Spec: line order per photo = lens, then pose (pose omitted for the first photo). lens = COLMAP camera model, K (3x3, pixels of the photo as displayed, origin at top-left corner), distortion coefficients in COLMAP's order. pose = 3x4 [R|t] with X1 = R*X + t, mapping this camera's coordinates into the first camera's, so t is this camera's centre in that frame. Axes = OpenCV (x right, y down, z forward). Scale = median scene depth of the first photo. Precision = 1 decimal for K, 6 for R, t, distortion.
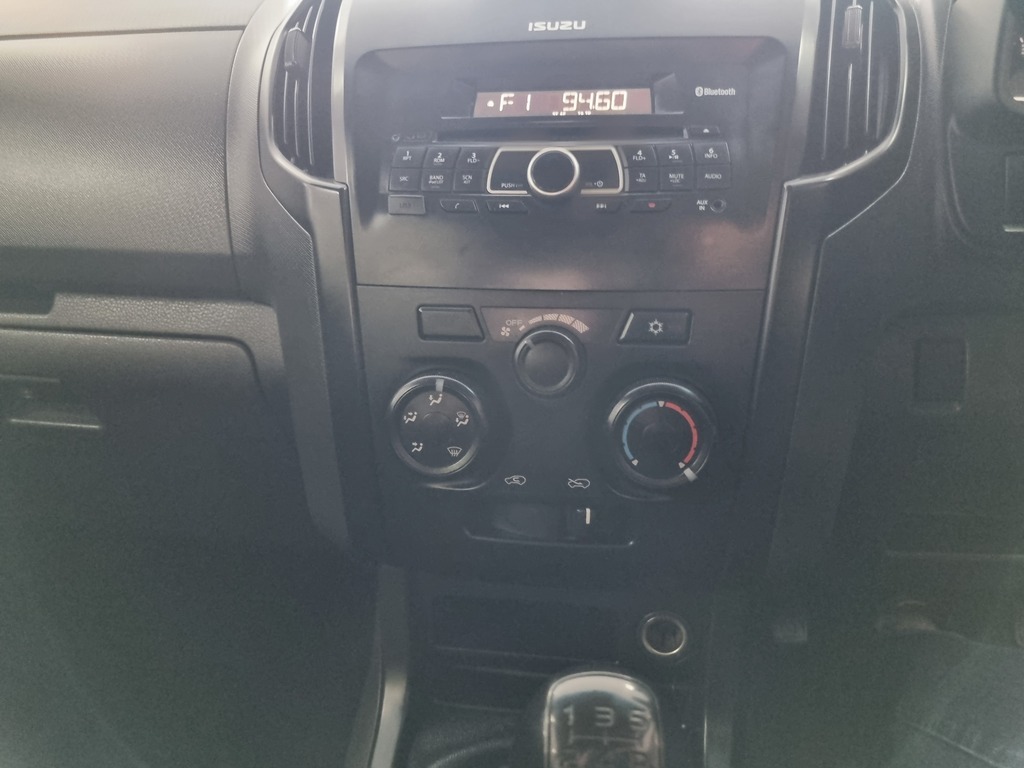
lens RADIAL K [[803.7, 0, 512.0], [0, 803.7, 384.0], [0, 0, 1]] dist [0.045817, -0.003536]
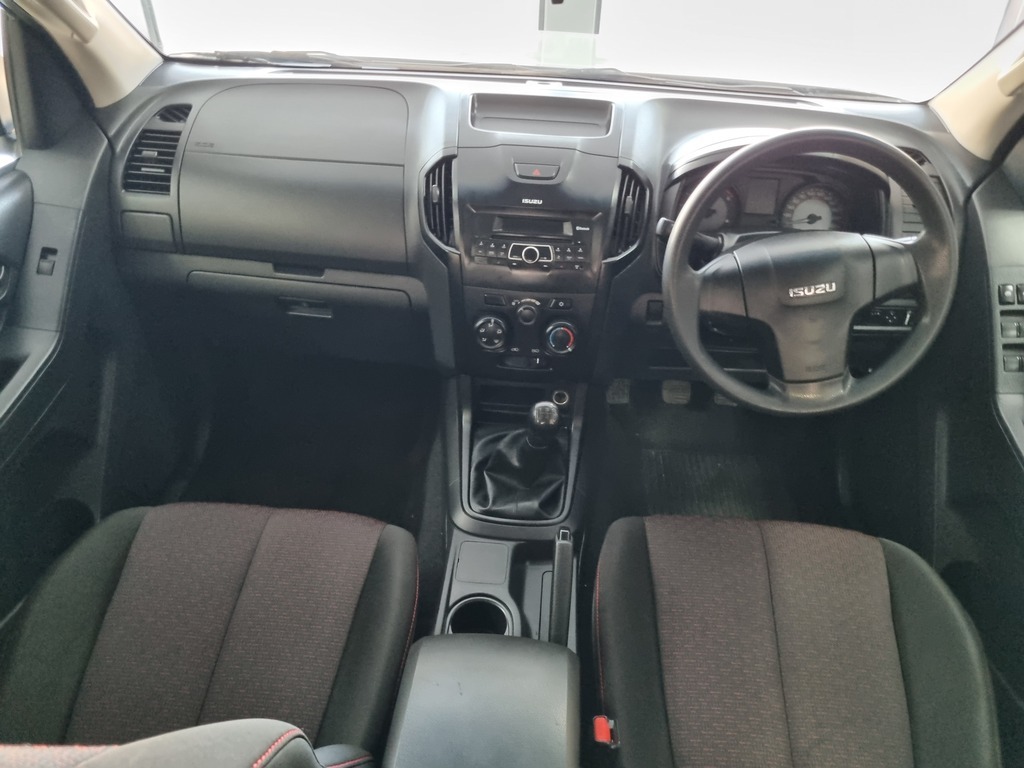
lens RADIAL K [[768.9, 0, 518.5], [0, 768.9, 382.7], [0, 0, 1]] dist [0.052713, -0.033474]
pose [[0.992548, -0.008091, 0.121587, -0.350528], [-0.023829, 0.965642, 0.258781, -0.535882], [-0.119503, -0.259750, 0.958253, -1.915769]]
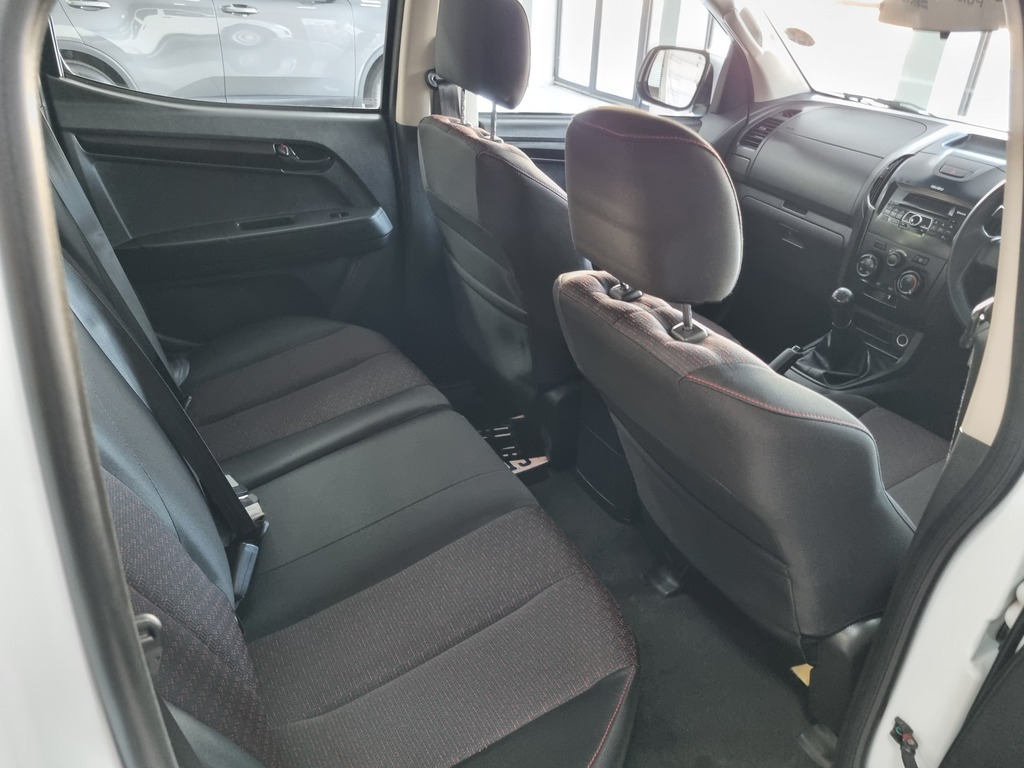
lens RADIAL K [[768.9, 0, 518.5], [0, 768.9, 382.7], [0, 0, 1]] dist [0.052713, -0.033474]
pose [[0.612631, 0.433449, -0.660913, 1.903746], [-0.342129, 0.899238, 0.272615, 0.123816], [0.712482, 0.059106, 0.699196, -3.469980]]
